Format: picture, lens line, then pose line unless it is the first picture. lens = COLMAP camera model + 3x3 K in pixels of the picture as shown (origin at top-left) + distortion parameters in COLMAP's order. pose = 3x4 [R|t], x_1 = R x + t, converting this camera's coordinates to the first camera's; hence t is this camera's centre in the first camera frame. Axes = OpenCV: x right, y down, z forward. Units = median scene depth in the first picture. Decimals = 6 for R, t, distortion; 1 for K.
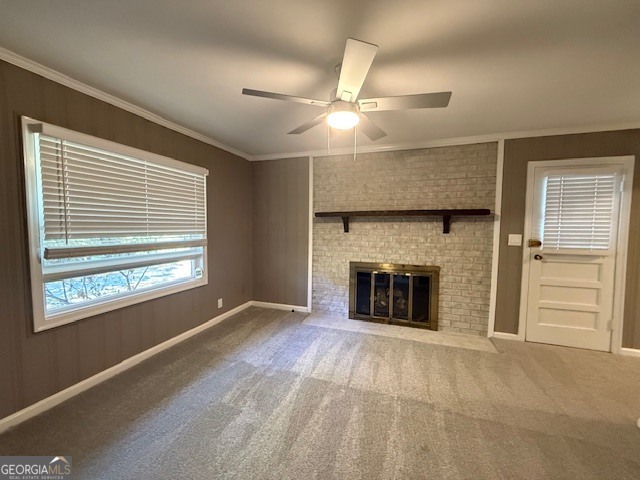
lens RADIAL K [[255.1, 0, 319.6], [0, 255.1, 238.4], [0, 0, 1]] dist [0.001465, -0.000836]
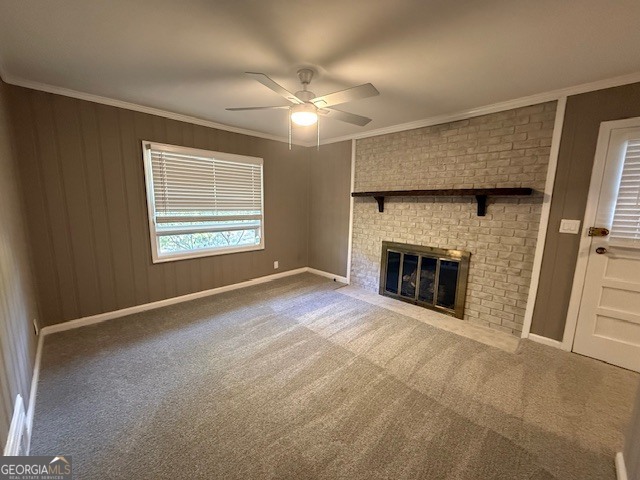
lens RADIAL K [[255.1, 0, 321.0], [0, 255.1, 239.2], [0, 0, 1]] dist [0.001465, -0.000836]
pose [[0.899667, 0.070127, -0.430907, 0.410946], [-0.031486, 0.994867, 0.096168, -0.006937], [0.435439, -0.072952, 0.897257, -0.049212]]
